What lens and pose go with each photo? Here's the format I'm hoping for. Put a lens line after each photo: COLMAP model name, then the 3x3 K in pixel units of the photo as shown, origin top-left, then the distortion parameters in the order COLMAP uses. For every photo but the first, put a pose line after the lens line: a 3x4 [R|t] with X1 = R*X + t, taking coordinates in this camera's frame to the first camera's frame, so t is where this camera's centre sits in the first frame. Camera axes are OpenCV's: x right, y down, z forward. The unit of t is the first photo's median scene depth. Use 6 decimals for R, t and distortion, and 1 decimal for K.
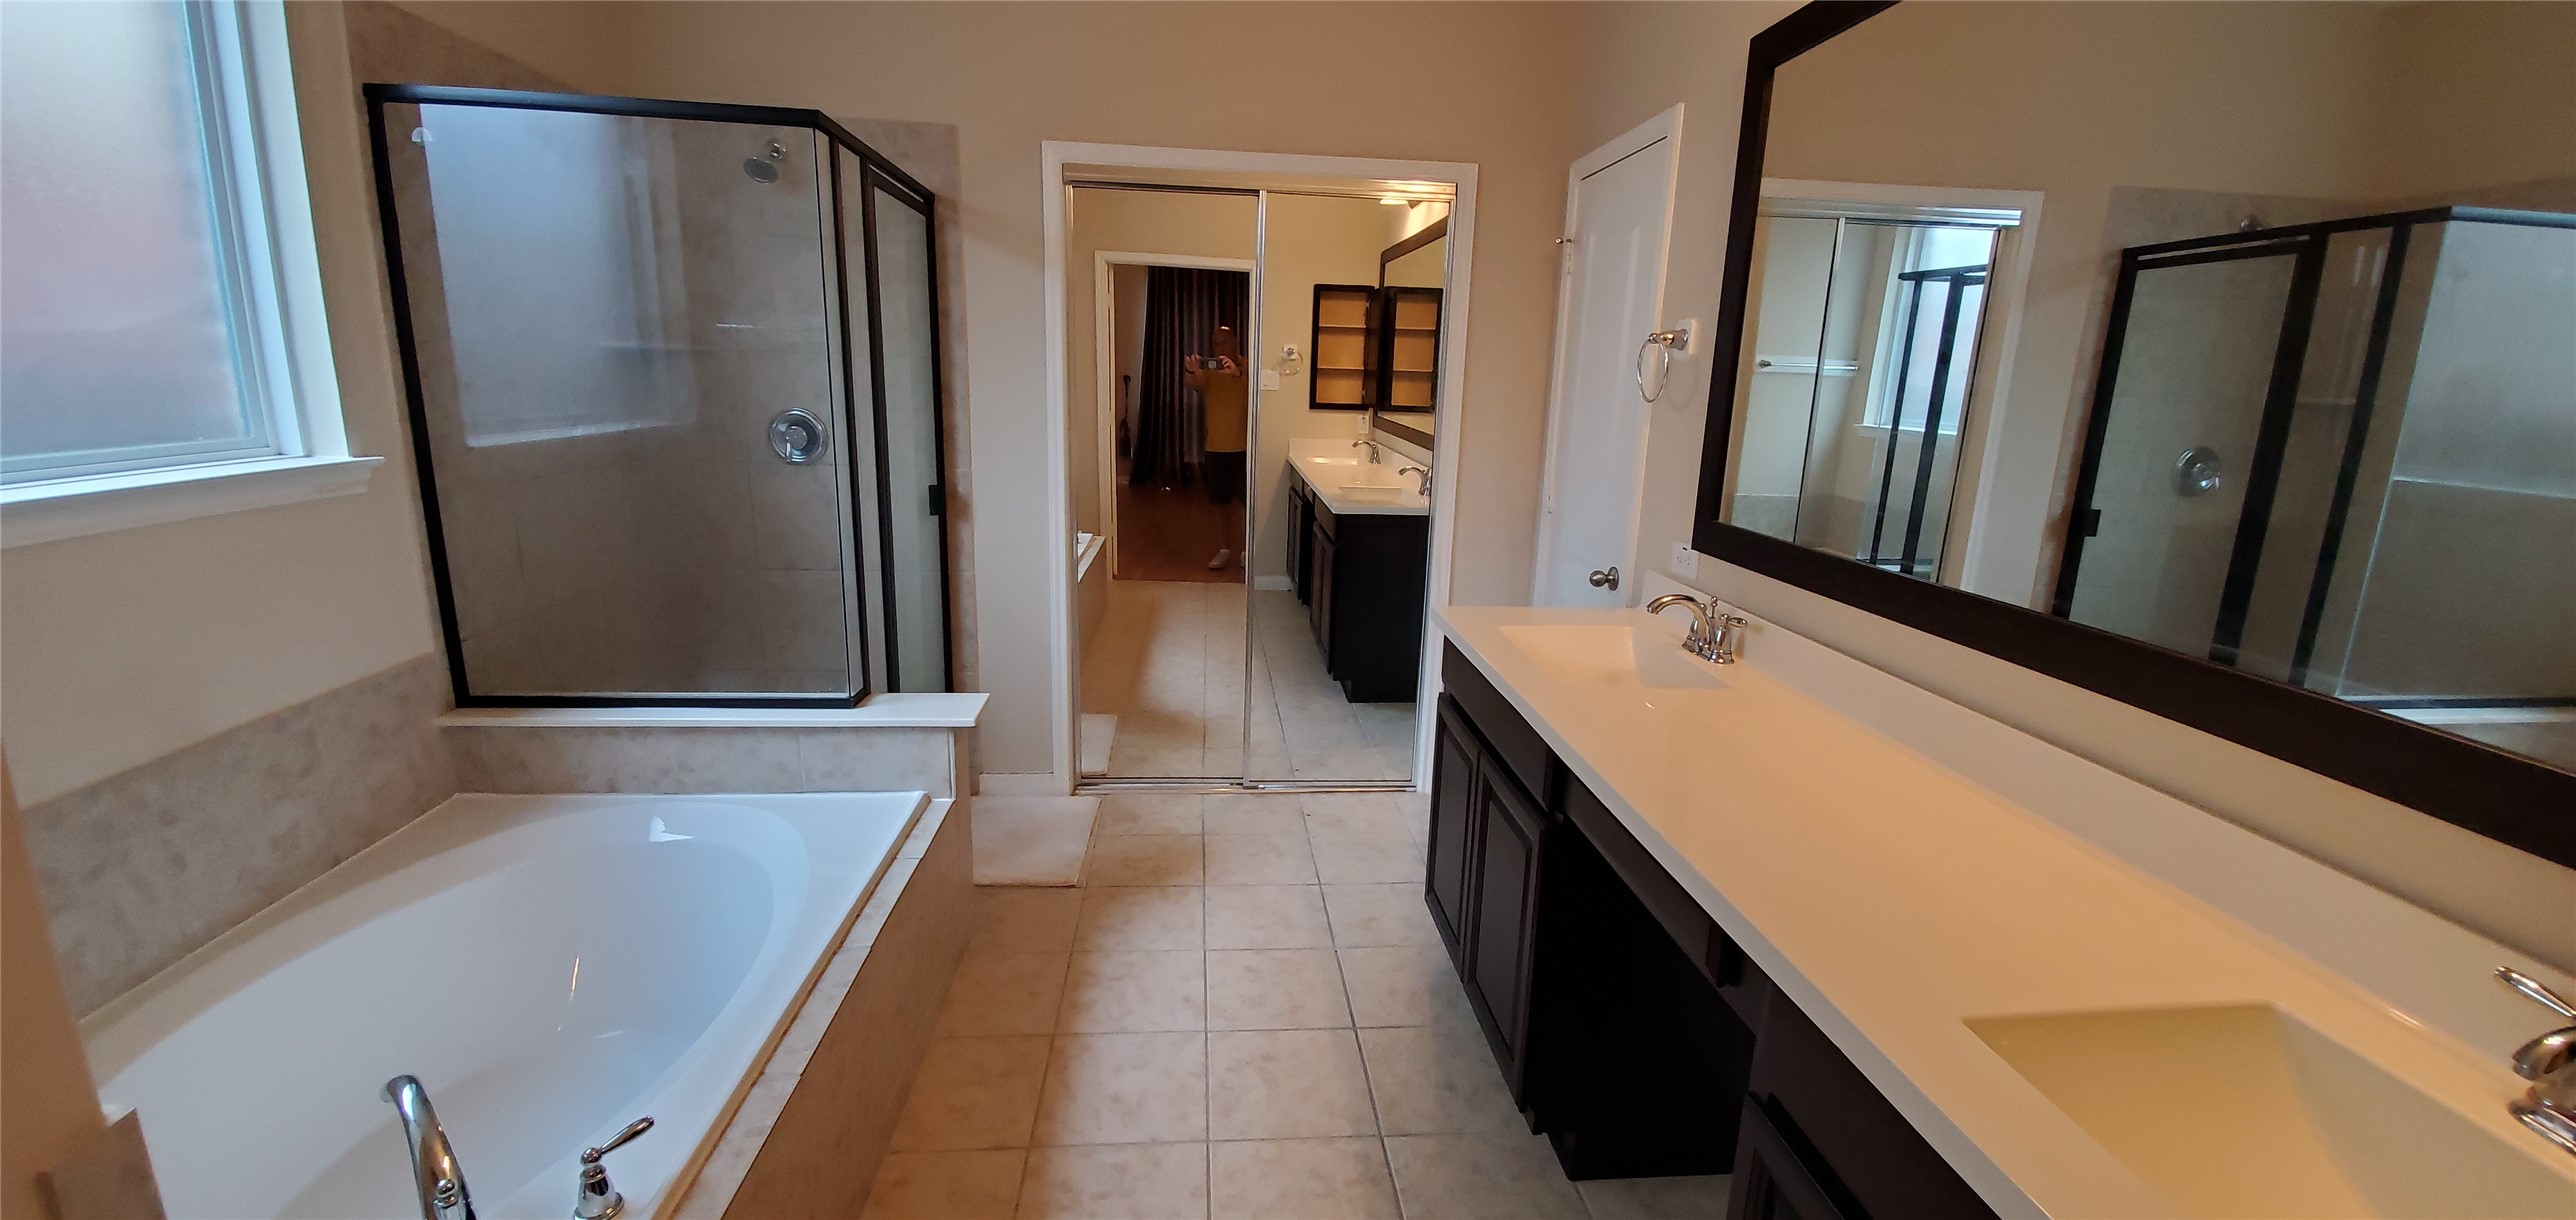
lens RADIAL K [[1014.8, 0, 1285.5], [0, 1014.8, 605.4], [0, 0, 1]] dist [0.010417, -0.014707]
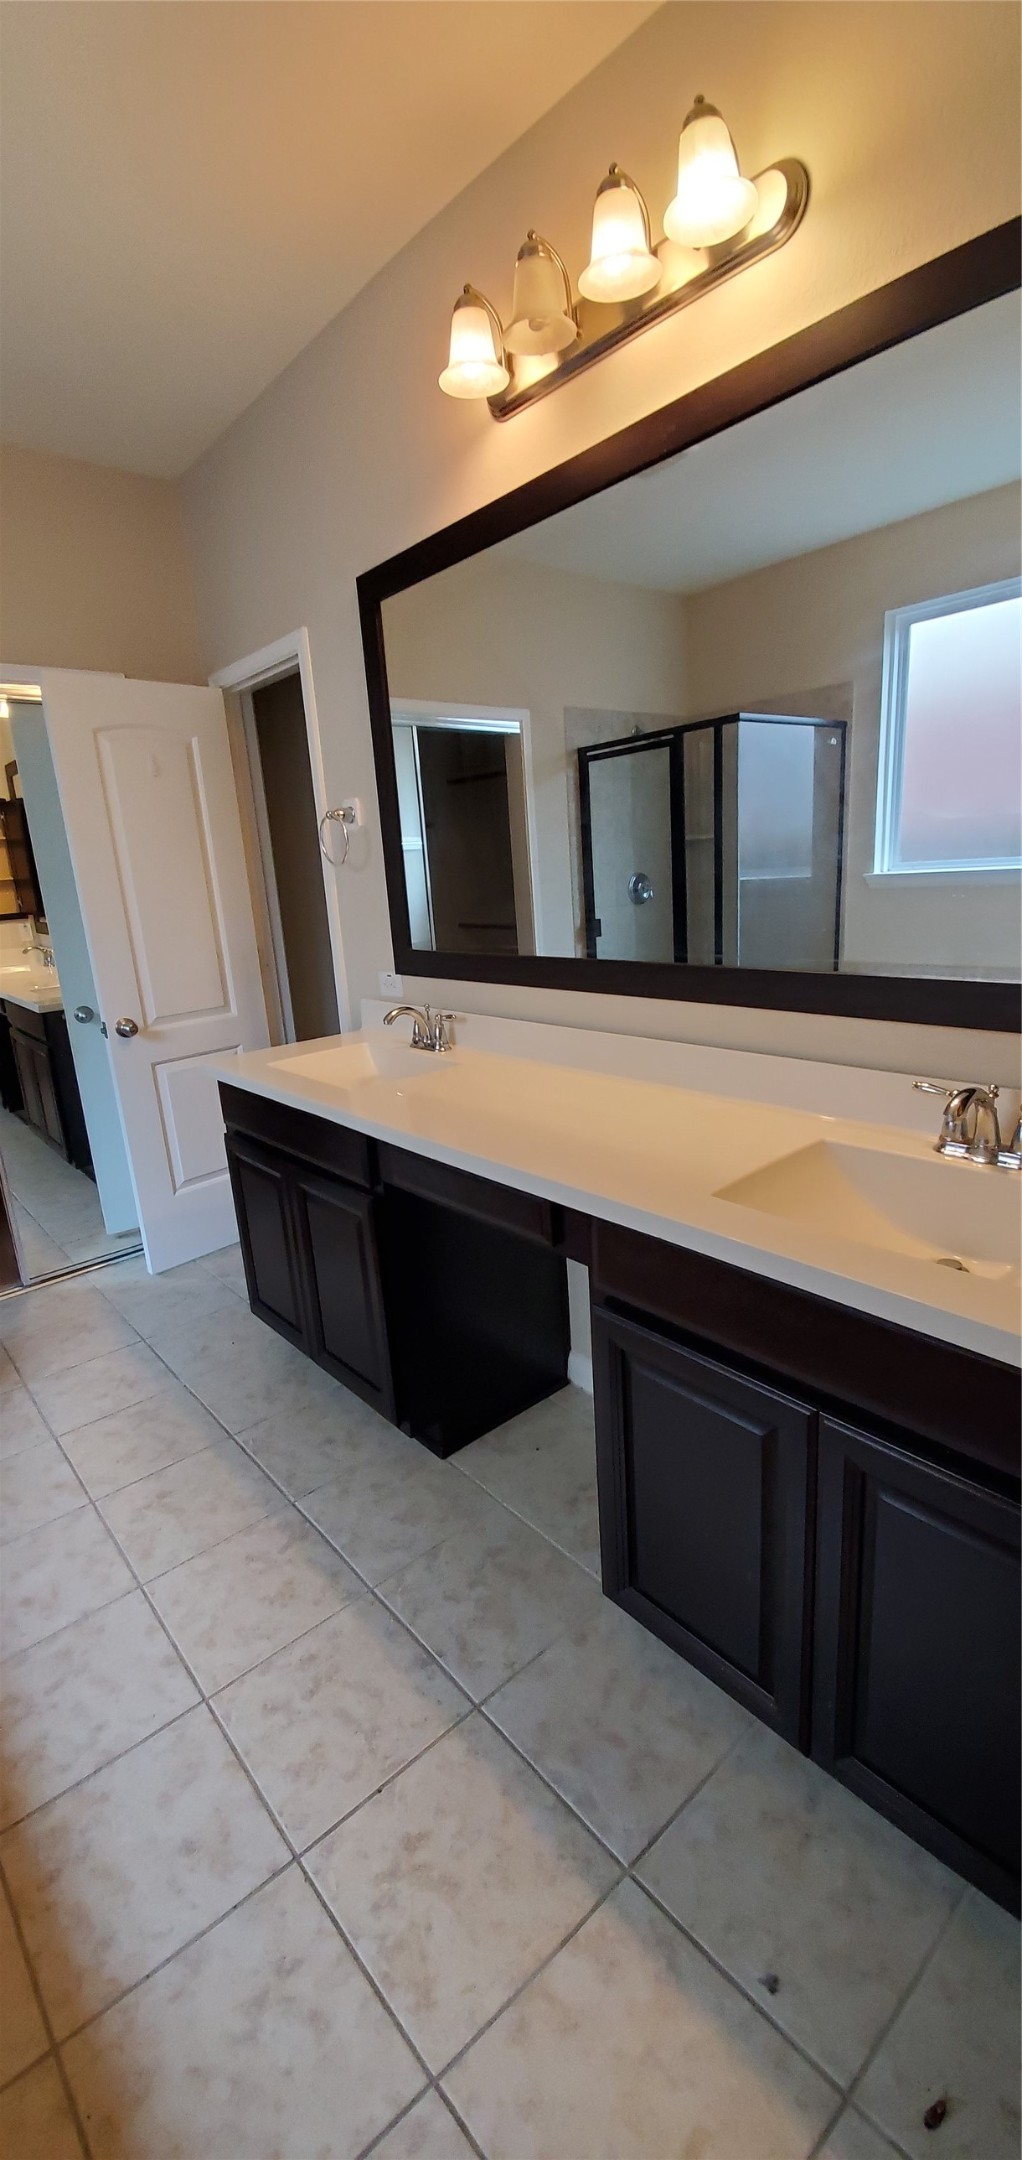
lens RADIAL K [[853.5, 0, 511.0], [0, 853.5, 1080.0], [0, 0, 1]] dist [0.005687, -0.010079]
pose [[0.805274, -0.220289, 0.550460, -0.112669], [0.213375, 0.973884, 0.077591, 0.022489], [-0.553177, 0.054973, 0.831248, 0.016238]]
